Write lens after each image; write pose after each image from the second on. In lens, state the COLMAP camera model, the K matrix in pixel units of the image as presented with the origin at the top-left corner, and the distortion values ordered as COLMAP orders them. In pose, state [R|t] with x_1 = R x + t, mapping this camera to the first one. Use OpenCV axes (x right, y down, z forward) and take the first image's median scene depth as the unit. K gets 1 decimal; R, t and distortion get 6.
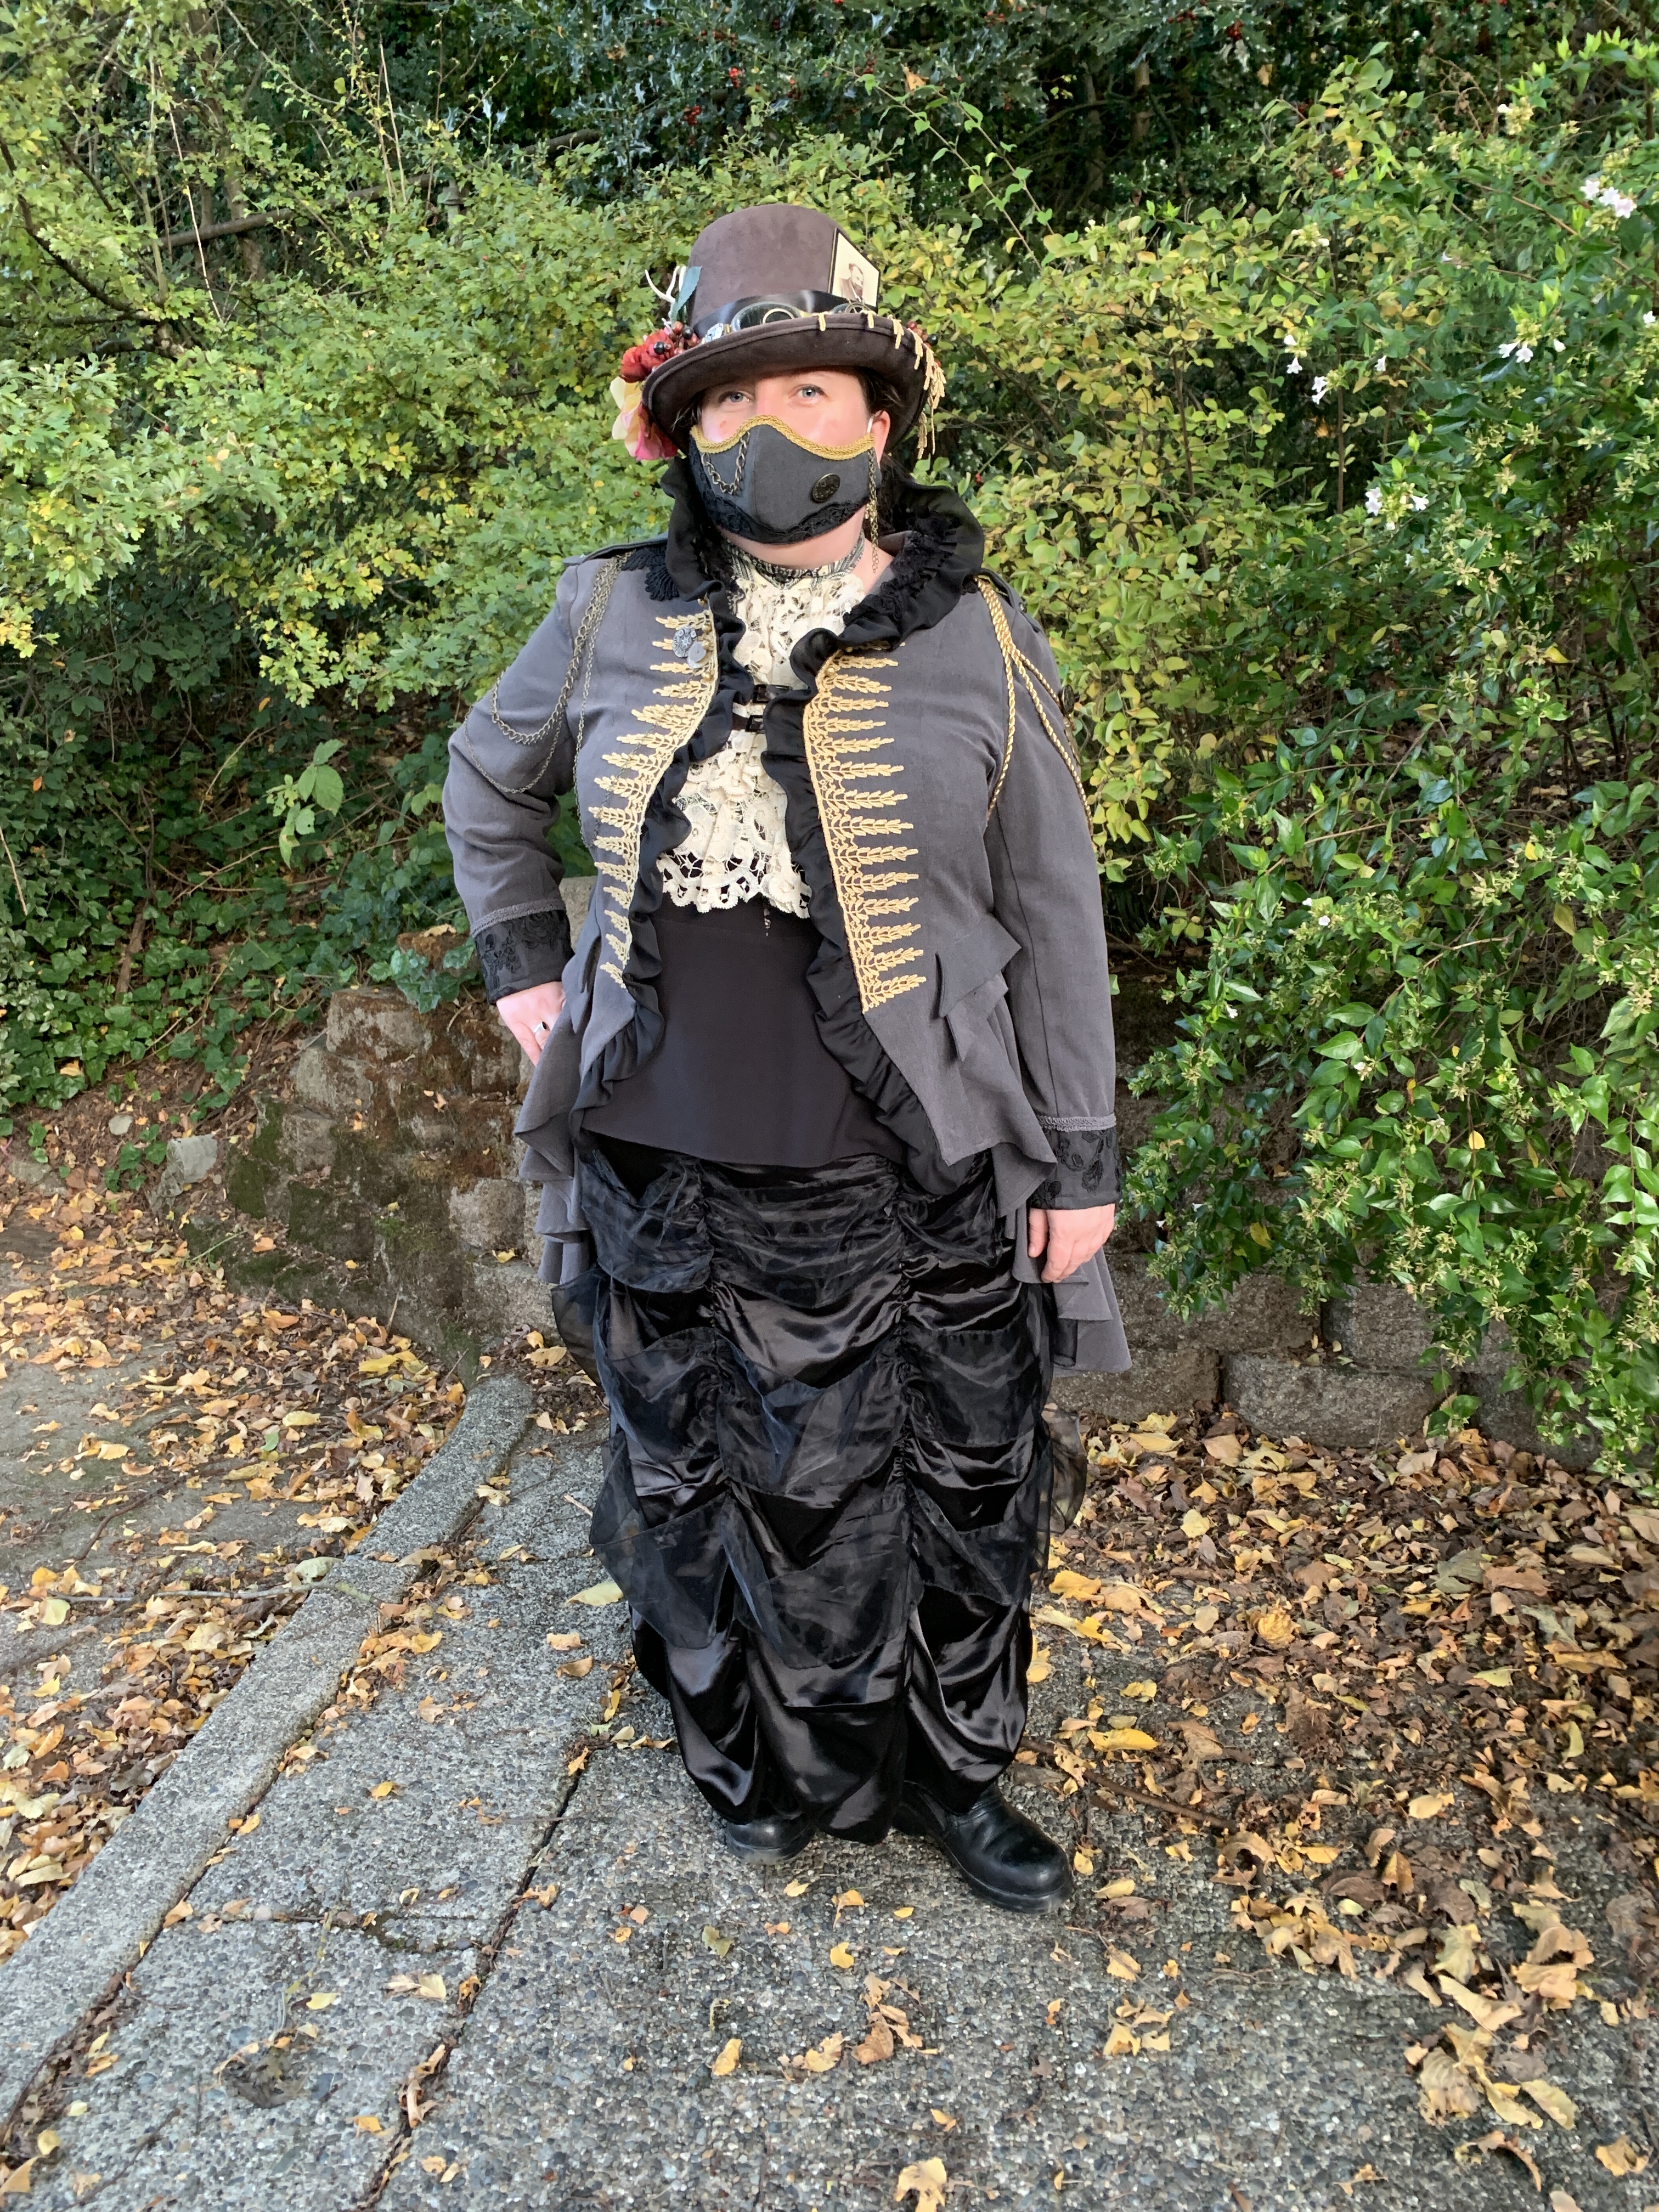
lens RADIAL K [[1668.9, 0, 833.9], [0, 1668.9, 1097.6], [0, 0, 1]] dist [0.013716, -0.004487]
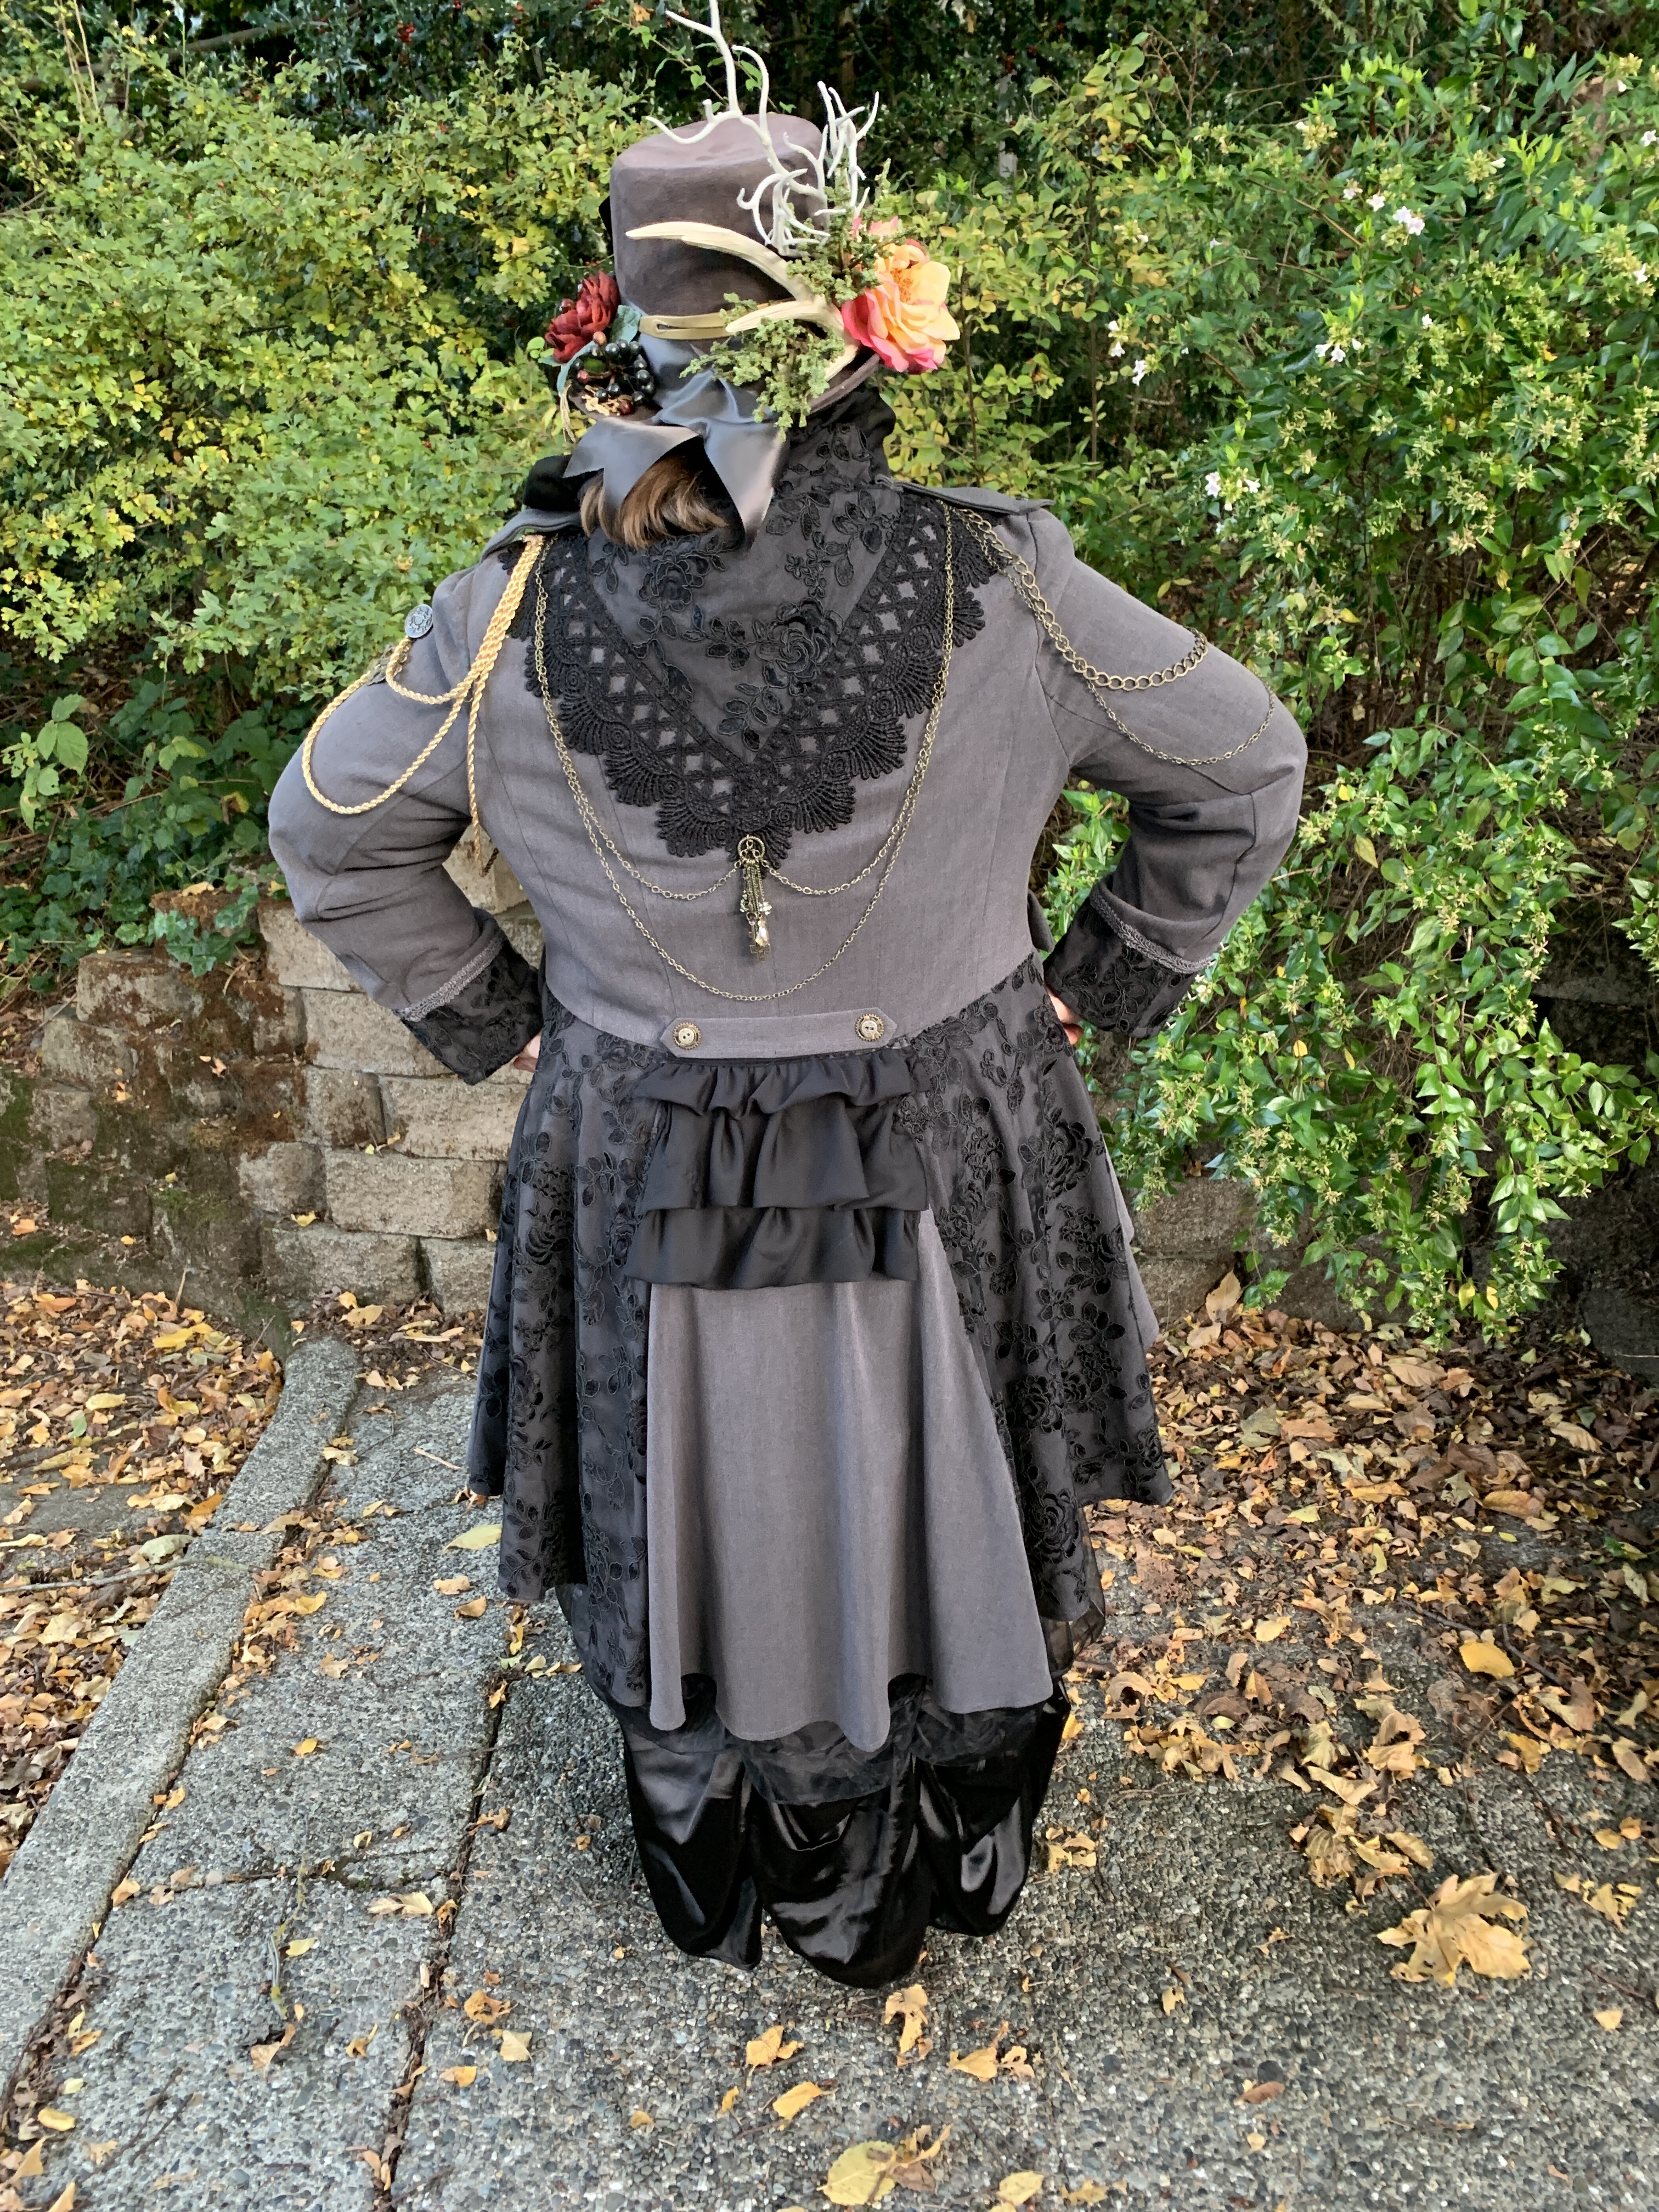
lens RADIAL K [[1668.9, 0, 841.7], [0, 1668.9, 1103.2], [0, 0, 1]] dist [0.013716, -0.004487]
pose [[0.979543, -0.066990, 0.189756, -0.100052], [0.057679, 0.996864, 0.054177, -0.012009], [-0.192790, -0.042124, 0.980335, -0.039891]]
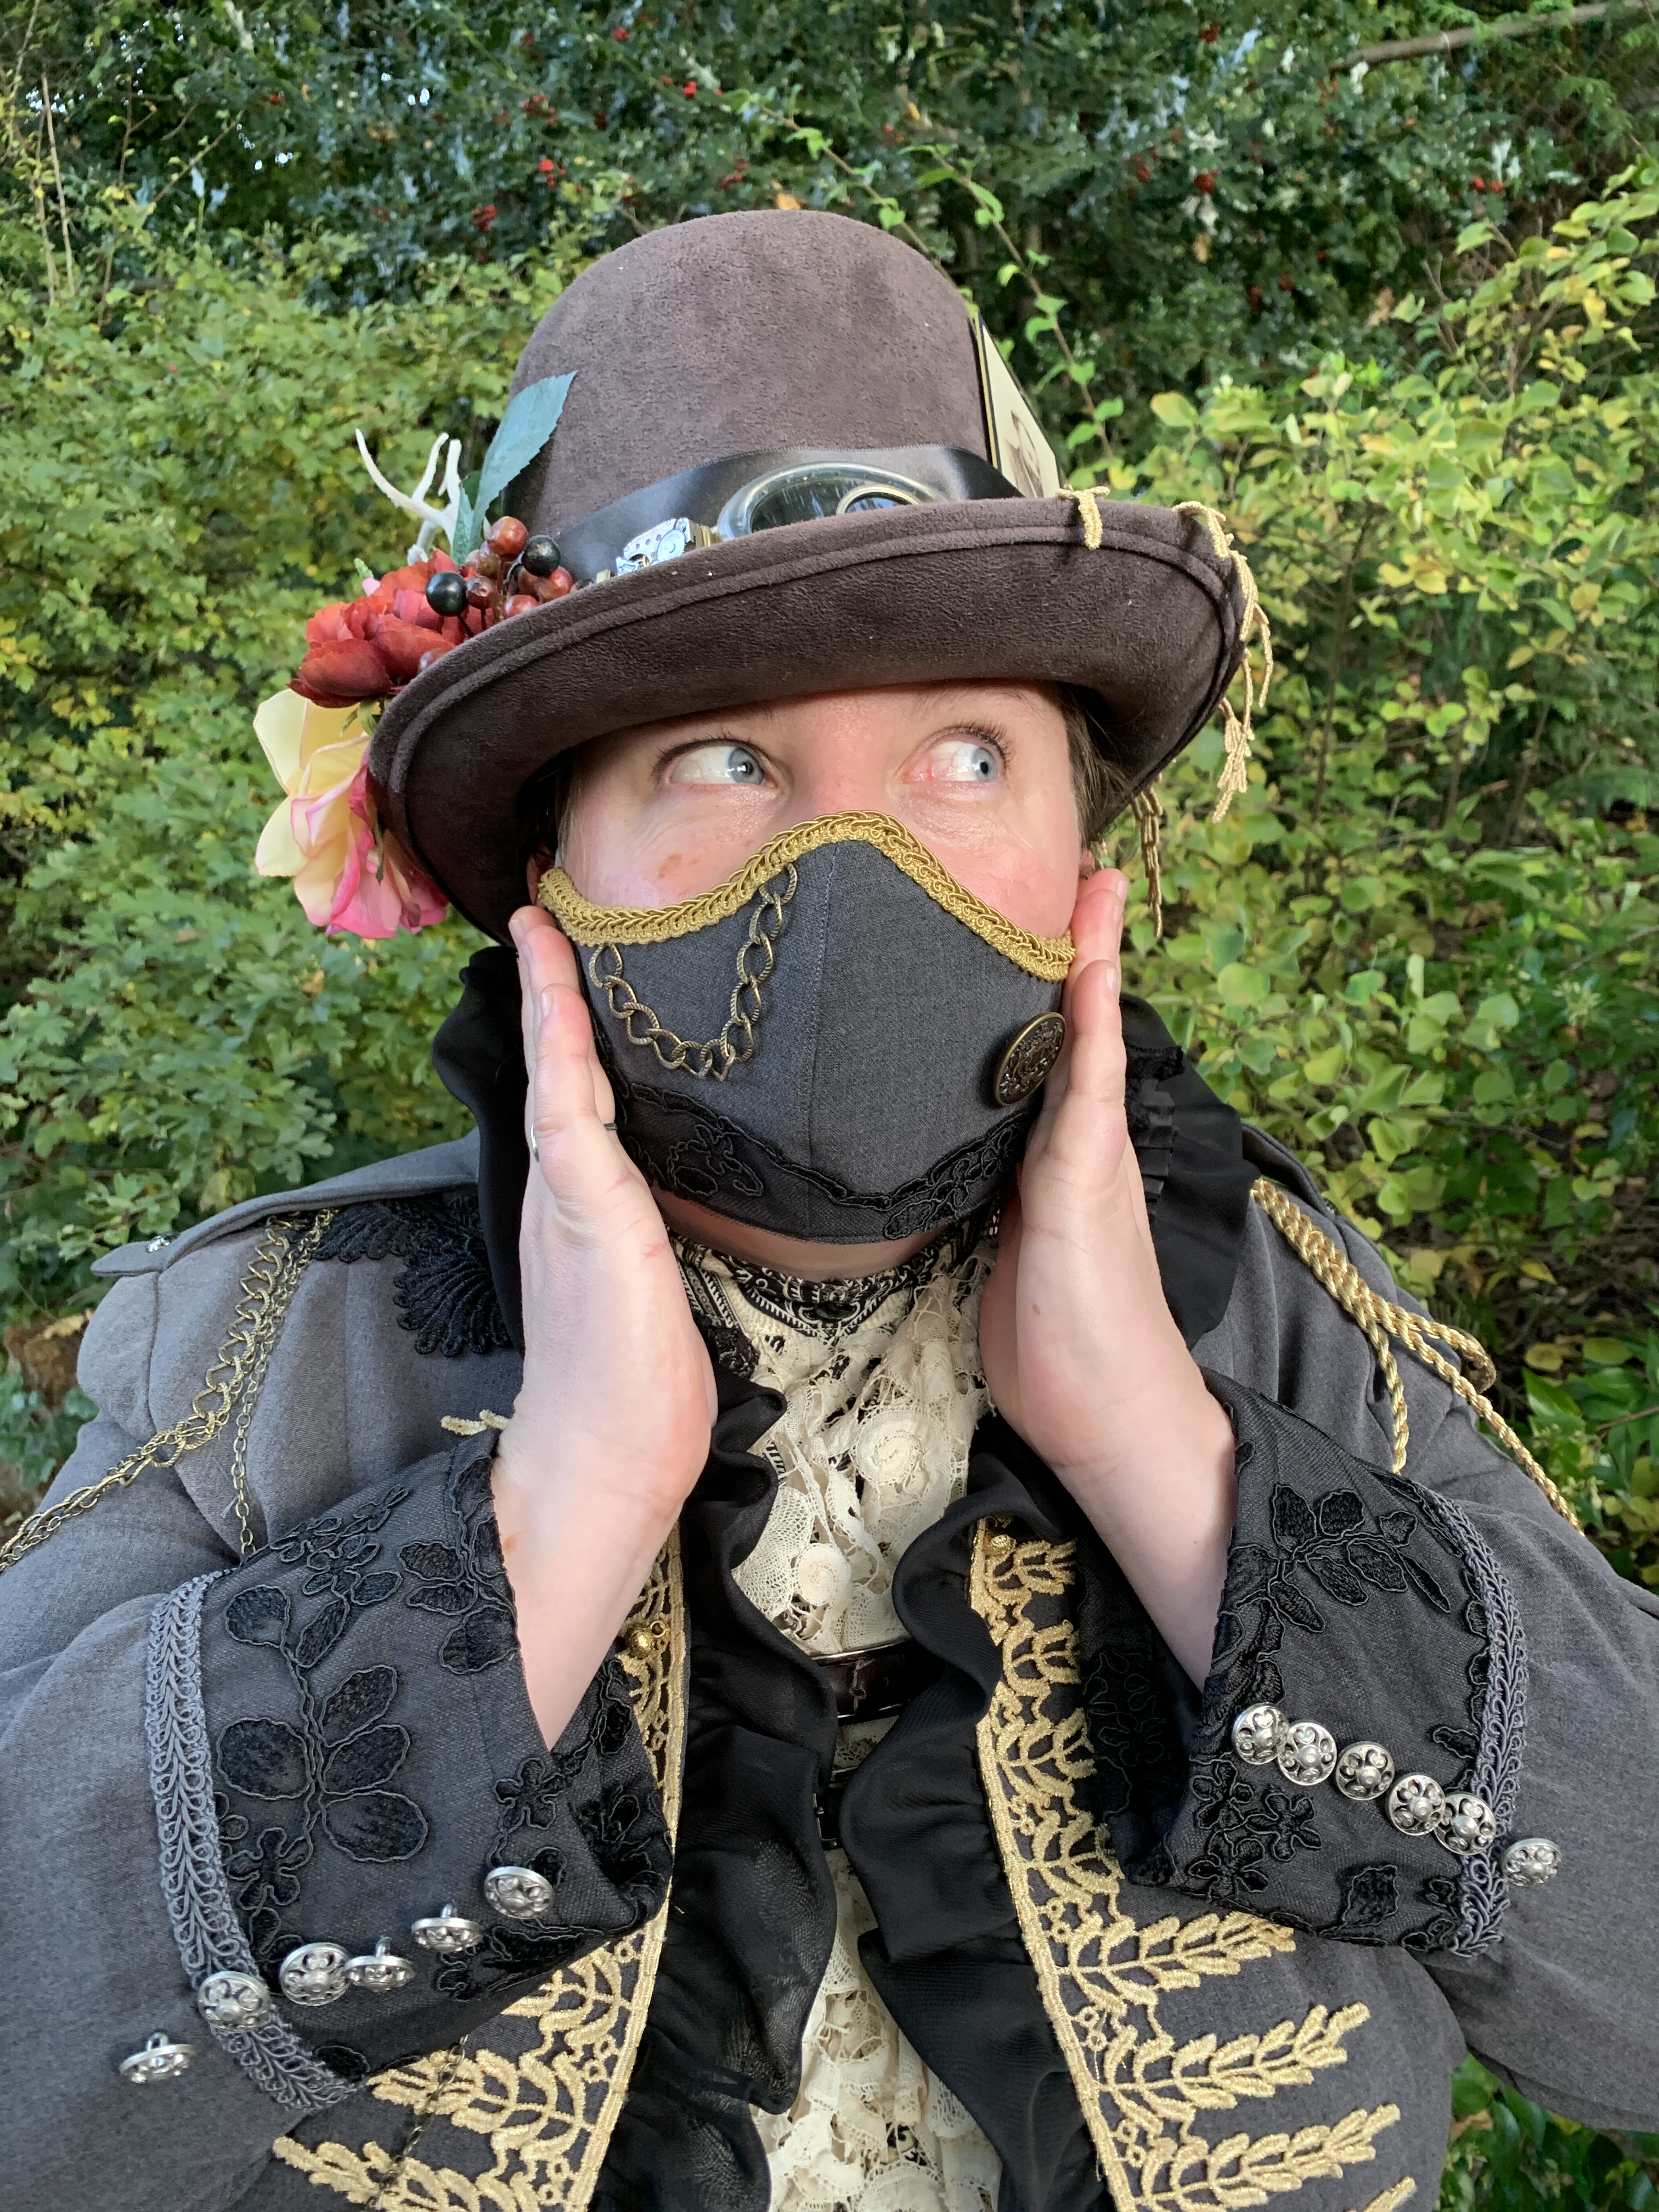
lens RADIAL K [[1668.9, 0, 826.9], [0, 1668.9, 1109.2], [0, 0, 1]] dist [0.013716, -0.004487]
pose [[0.987896, 0.020770, 0.153719, -0.063232], [-0.007571, 0.996270, -0.085957, -0.200758], [-0.154931, 0.083753, 0.984369, 0.430824]]
